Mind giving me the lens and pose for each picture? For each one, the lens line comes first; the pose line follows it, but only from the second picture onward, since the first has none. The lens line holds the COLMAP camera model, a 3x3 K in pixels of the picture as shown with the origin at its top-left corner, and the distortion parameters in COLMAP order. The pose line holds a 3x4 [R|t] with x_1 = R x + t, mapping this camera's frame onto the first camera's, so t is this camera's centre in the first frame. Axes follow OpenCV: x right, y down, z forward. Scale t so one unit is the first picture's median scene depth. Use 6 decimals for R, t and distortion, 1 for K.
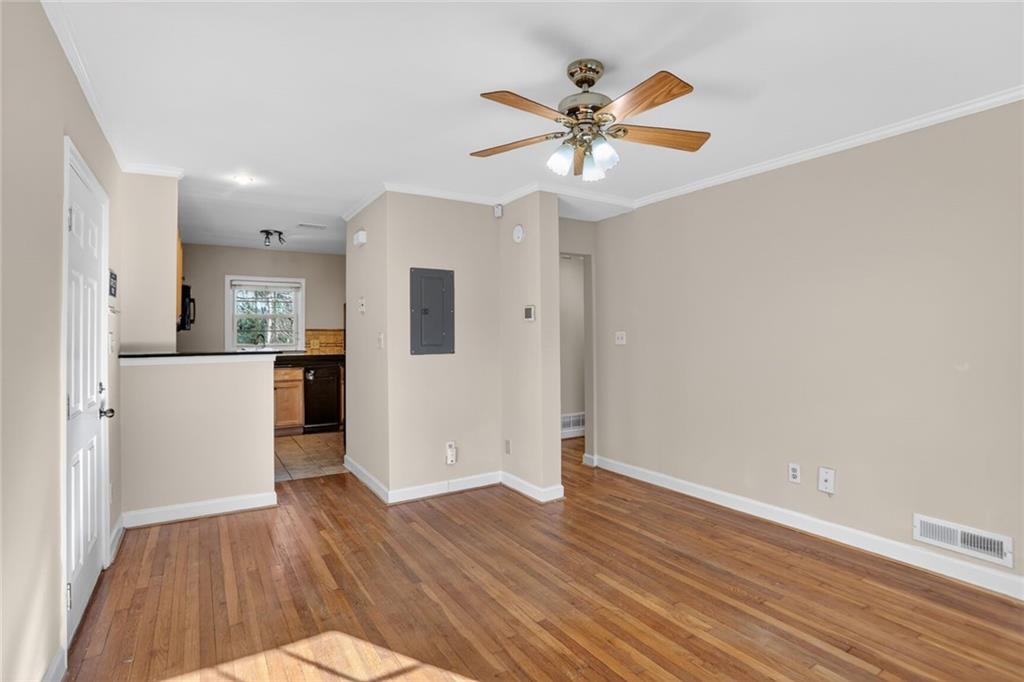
lens RADIAL K [[510.0, 0, 508.8], [0, 510.0, 328.2], [0, 0, 1]] dist [-0.074696, 0.029336]
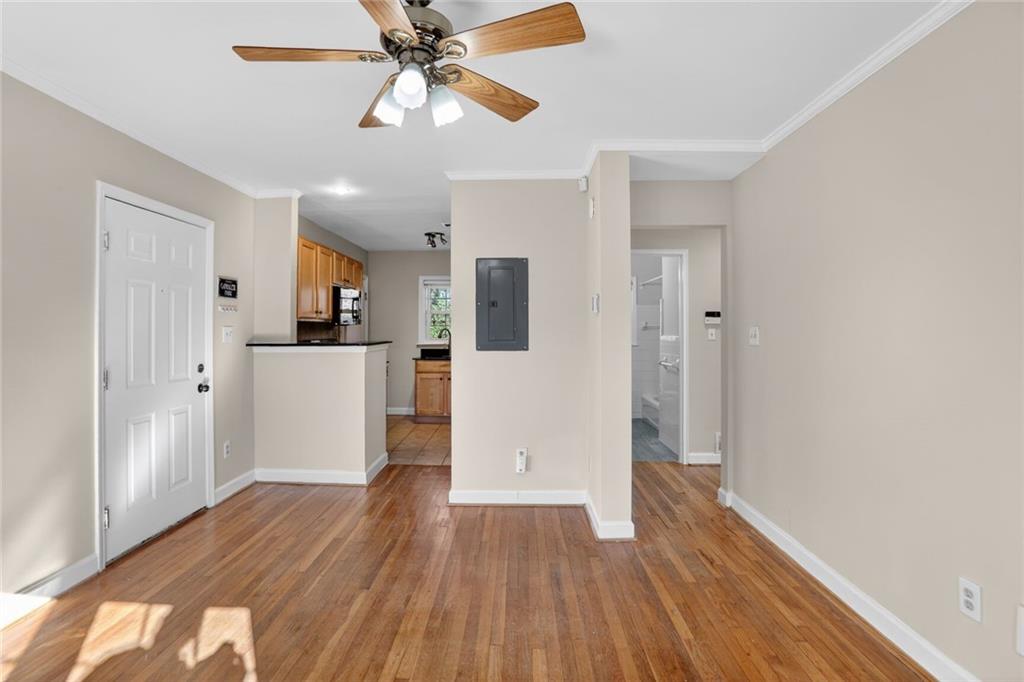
lens RADIAL K [[510.0, 0, 494.9], [0, 510.0, 326.7], [0, 0, 1]] dist [-0.074696, 0.029336]
pose [[0.821903, 0.003435, -0.569617, 0.451526], [-0.000432, 0.999985, 0.005407, 0.003560], [0.569627, -0.004198, 0.821892, 0.293980]]
